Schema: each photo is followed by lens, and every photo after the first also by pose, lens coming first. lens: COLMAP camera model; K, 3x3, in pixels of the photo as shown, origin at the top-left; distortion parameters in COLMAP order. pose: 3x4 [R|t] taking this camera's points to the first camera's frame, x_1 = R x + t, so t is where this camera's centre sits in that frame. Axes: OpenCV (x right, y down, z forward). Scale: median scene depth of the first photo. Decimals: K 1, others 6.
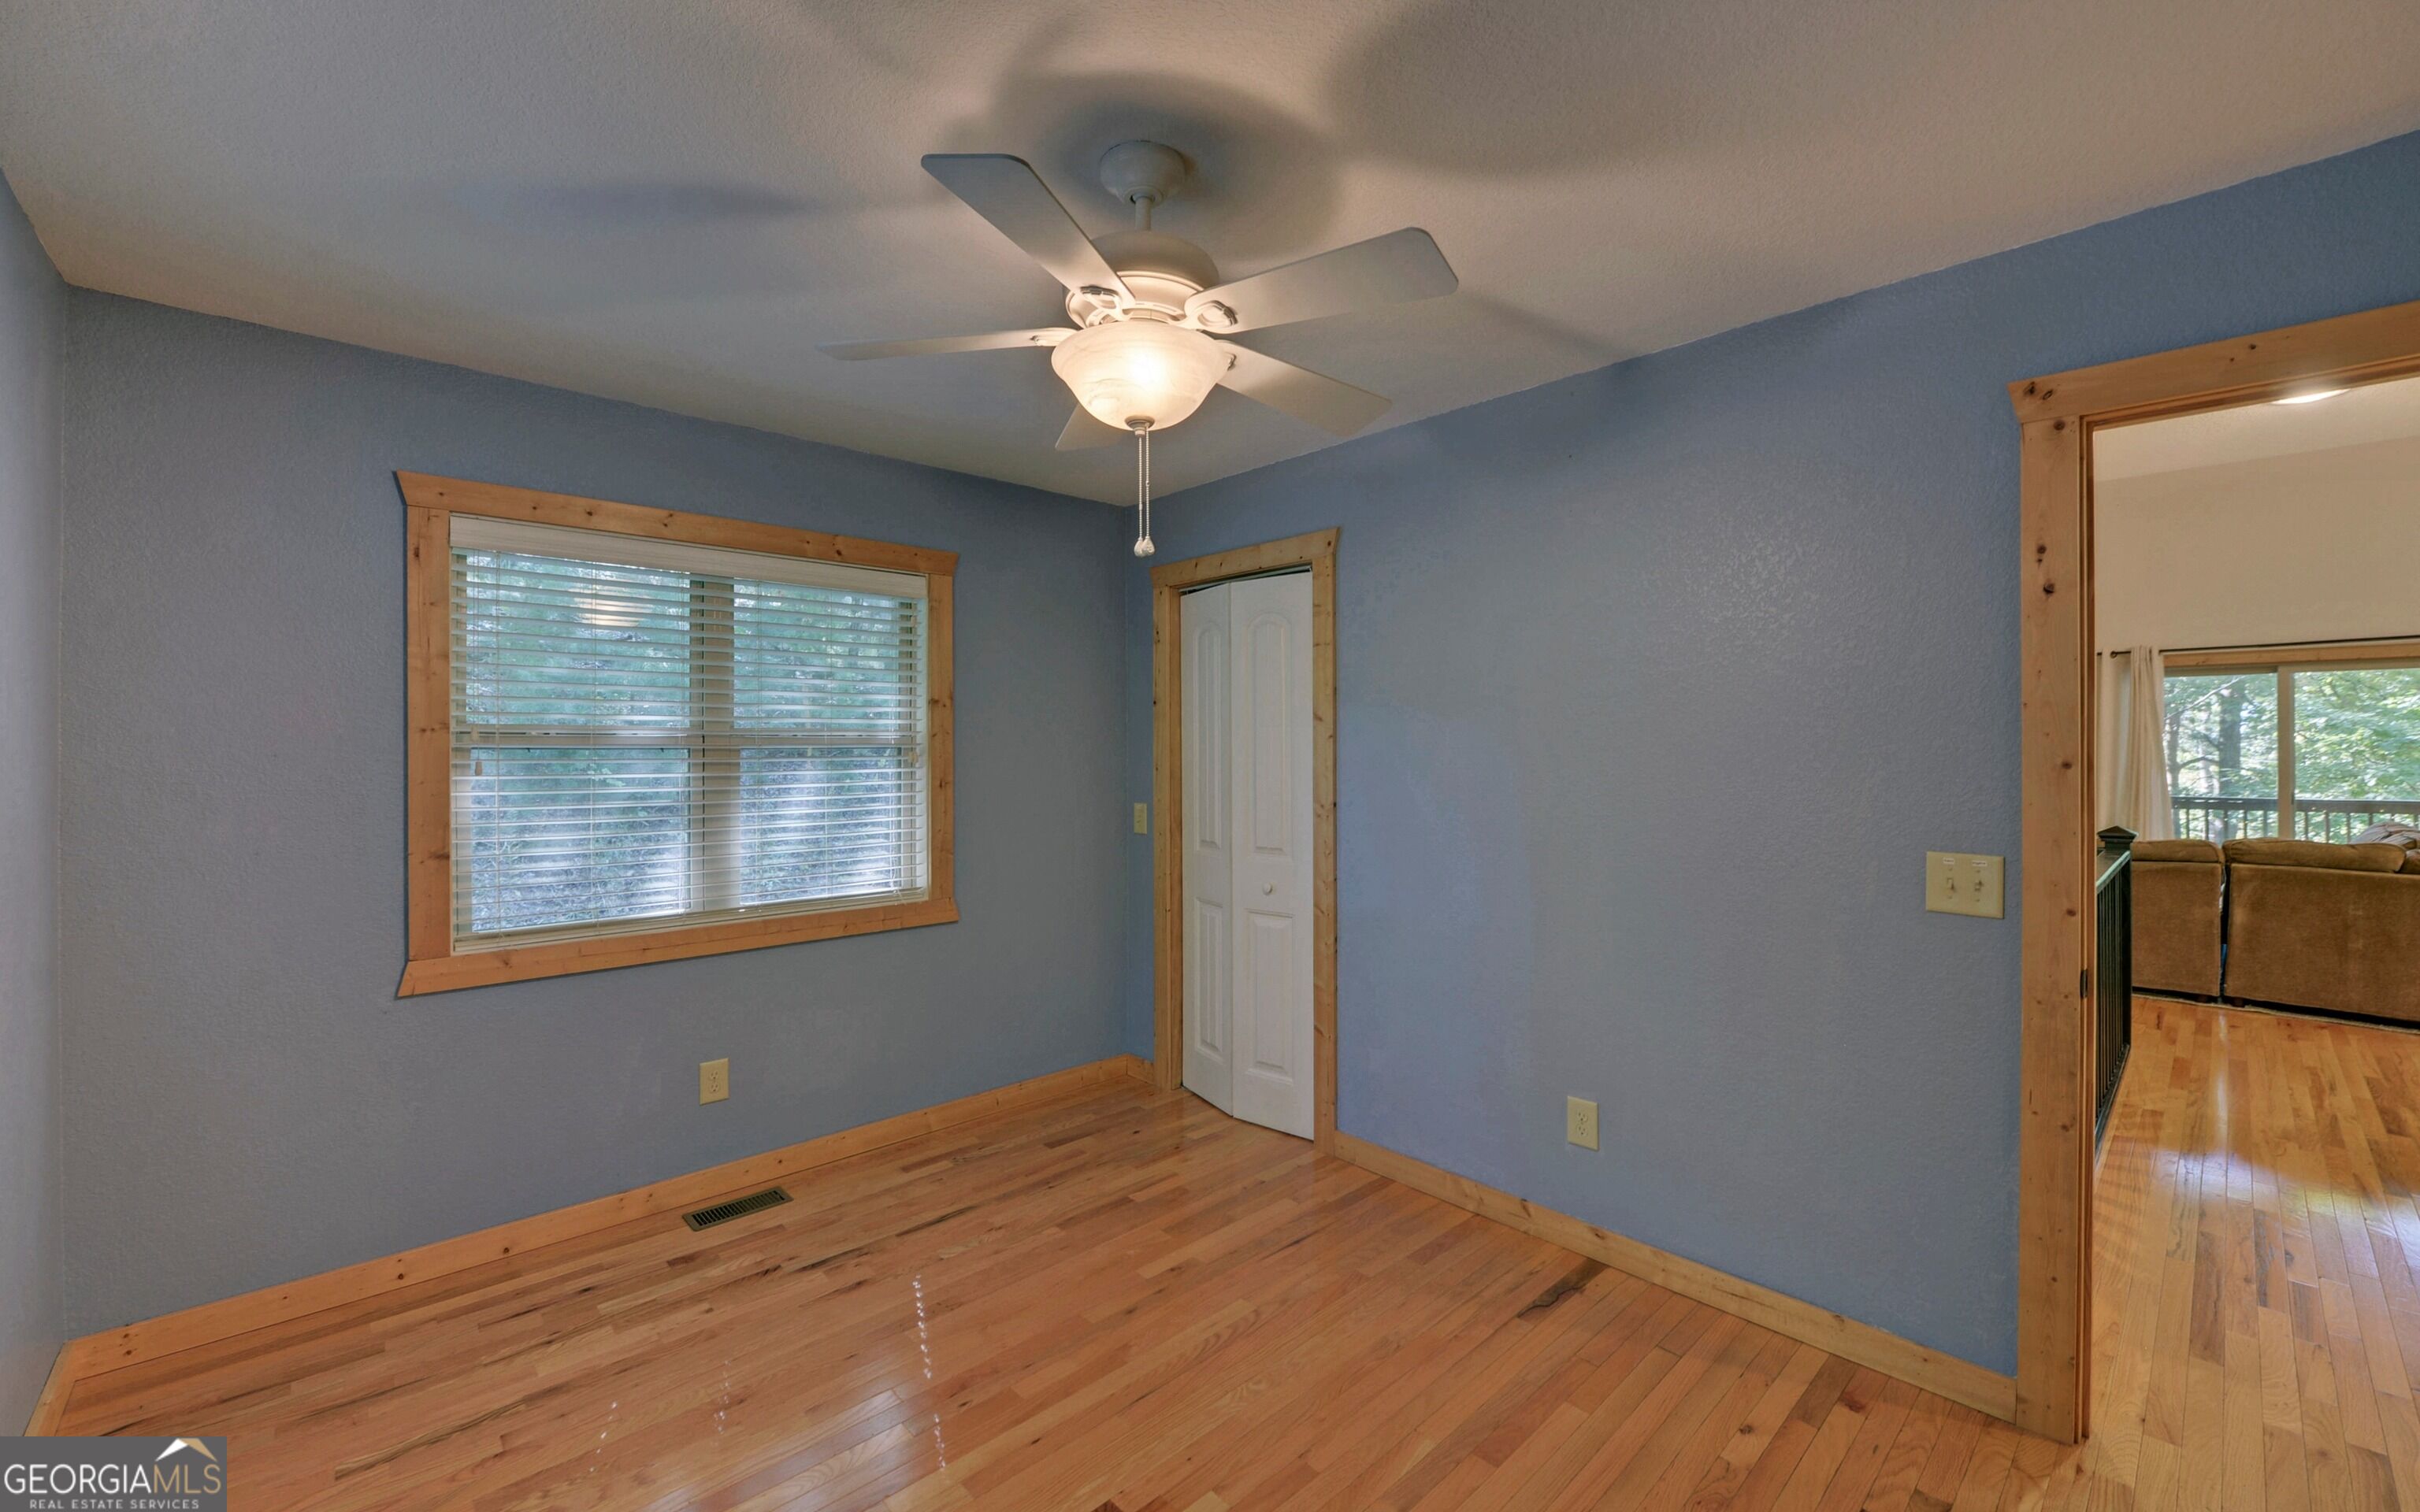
lens RADIAL K [[949.8, 0, 1203.2], [0, 949.8, 748.3], [0, 0, 1]] dist [-0.000590, 0.000075]
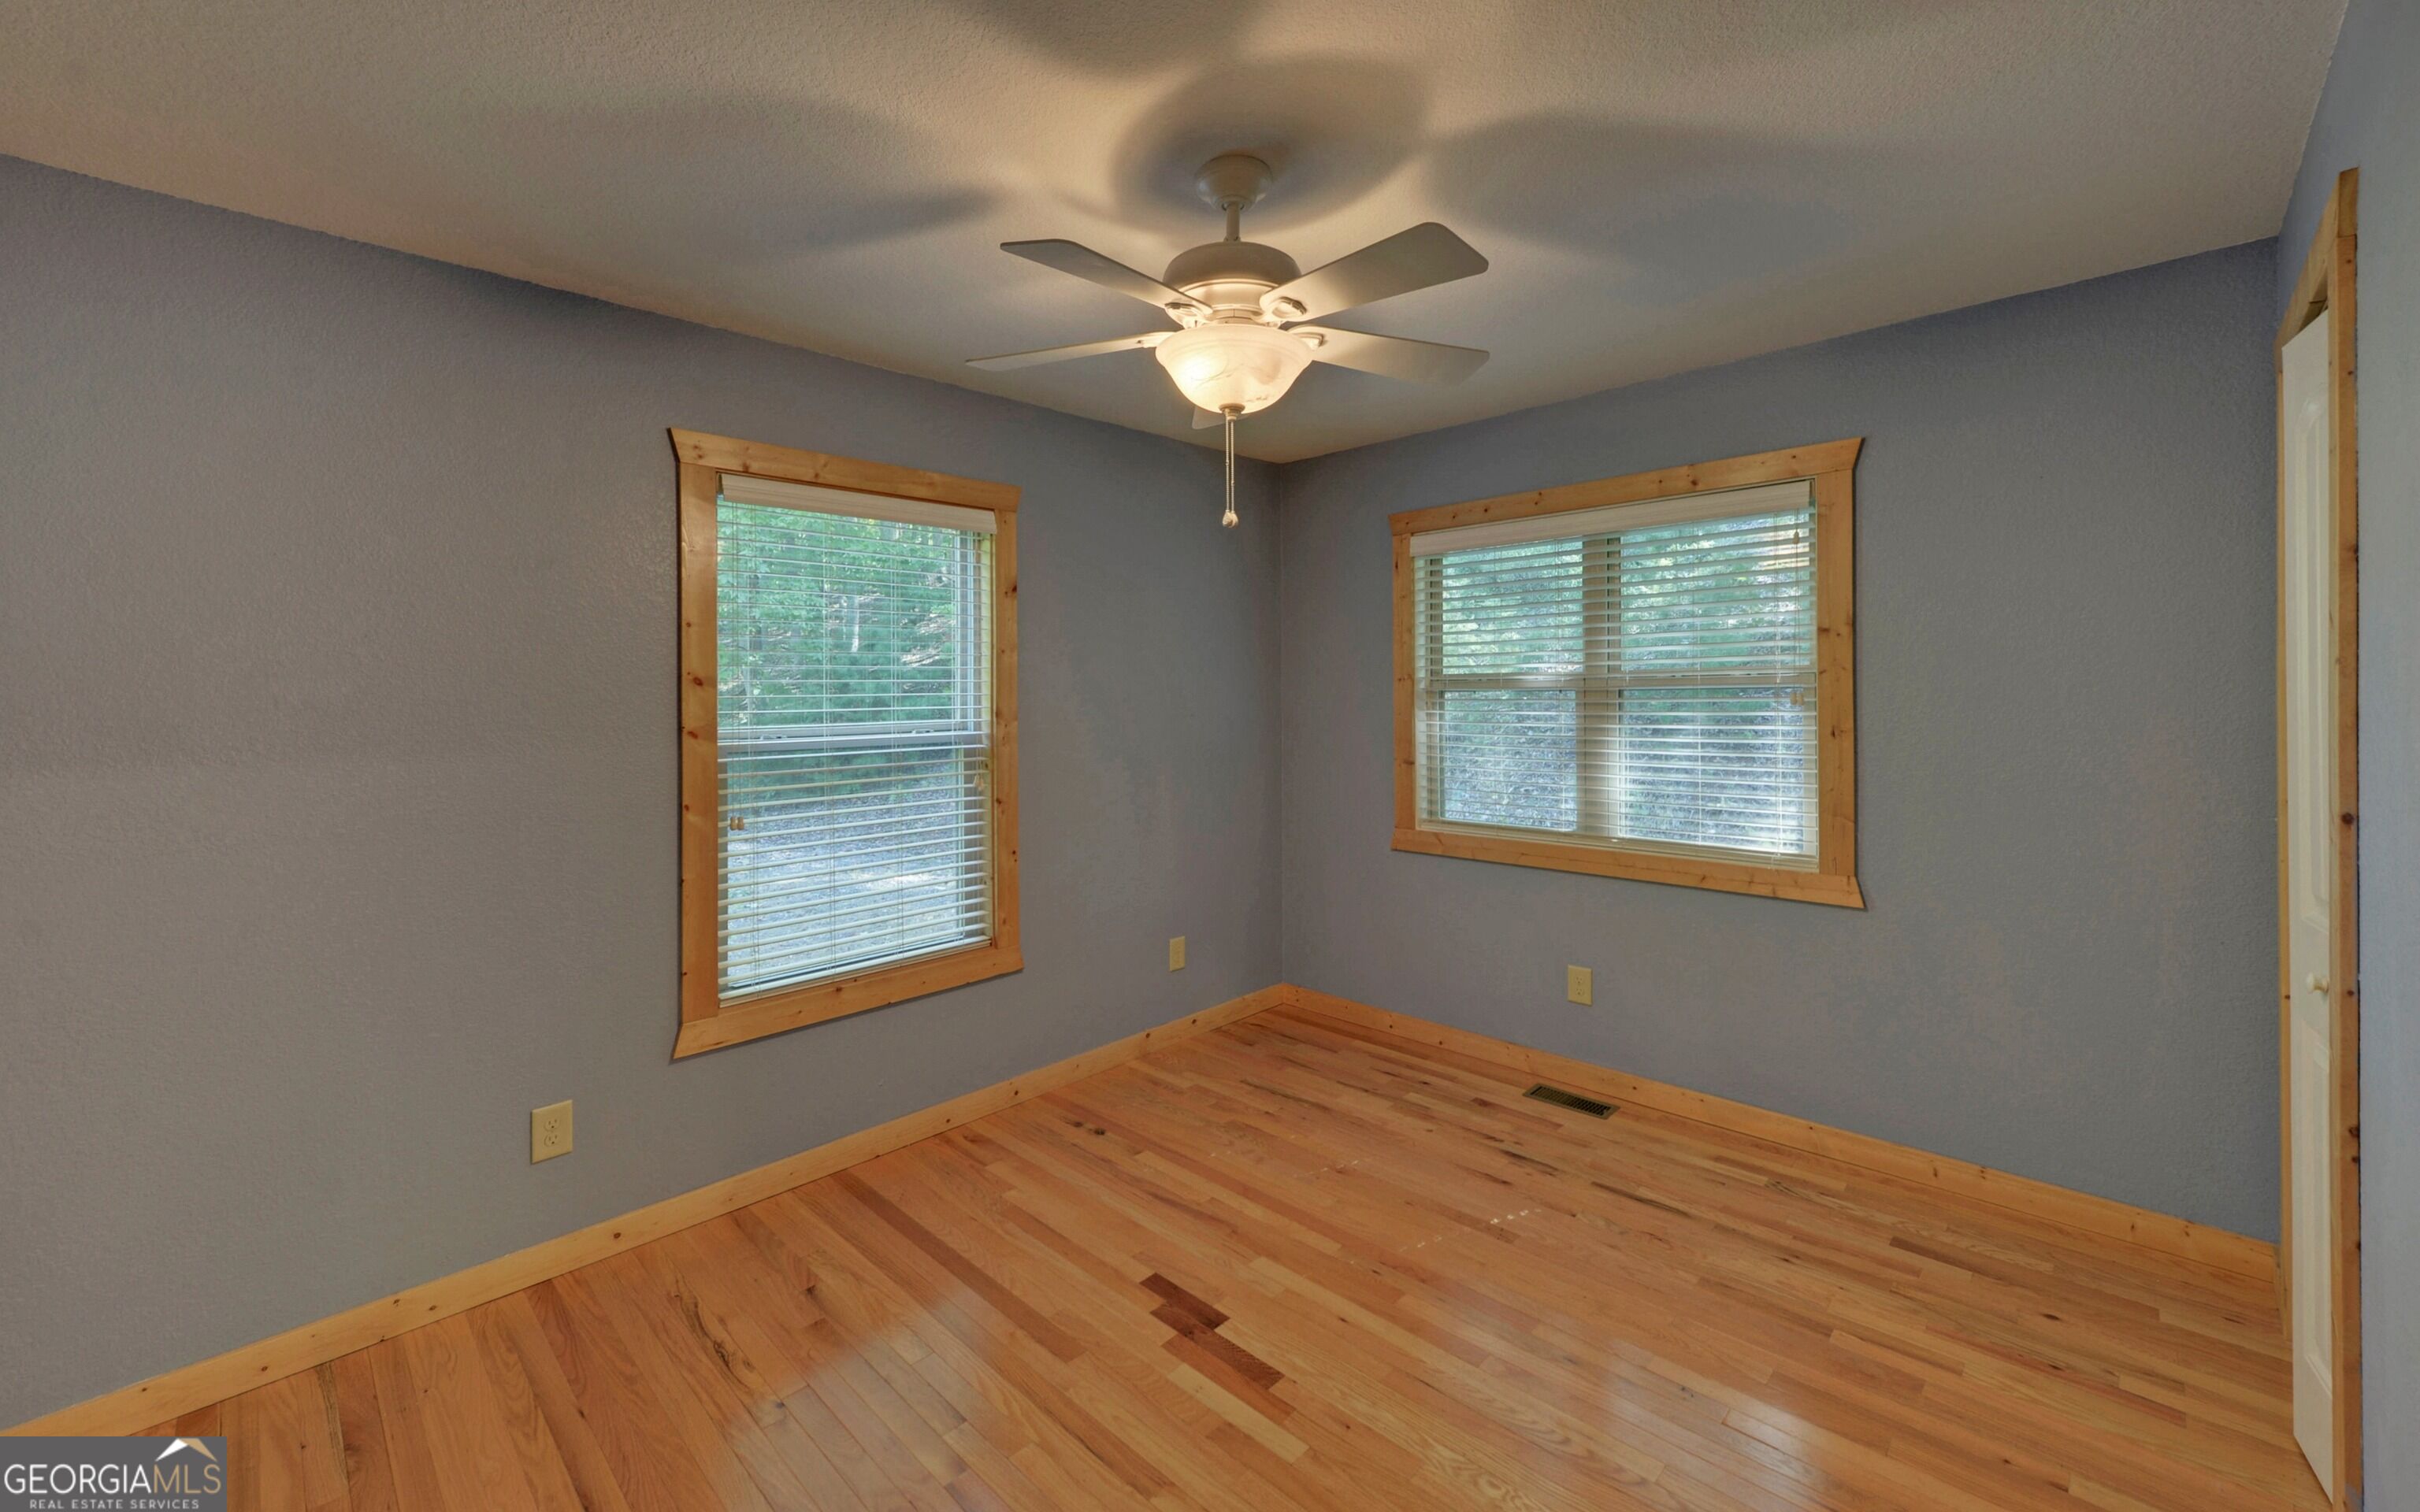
lens RADIAL K [[949.8, 0, 1213.0], [0, 949.8, 683.6], [0, 0, 1]] dist [-0.000590, 0.000075]
pose [[0.069210, -0.008385, -0.997567, 0.591577], [0.009814, 0.999922, -0.007724, -0.002870], [0.997554, -0.009256, 0.069287, 0.500216]]
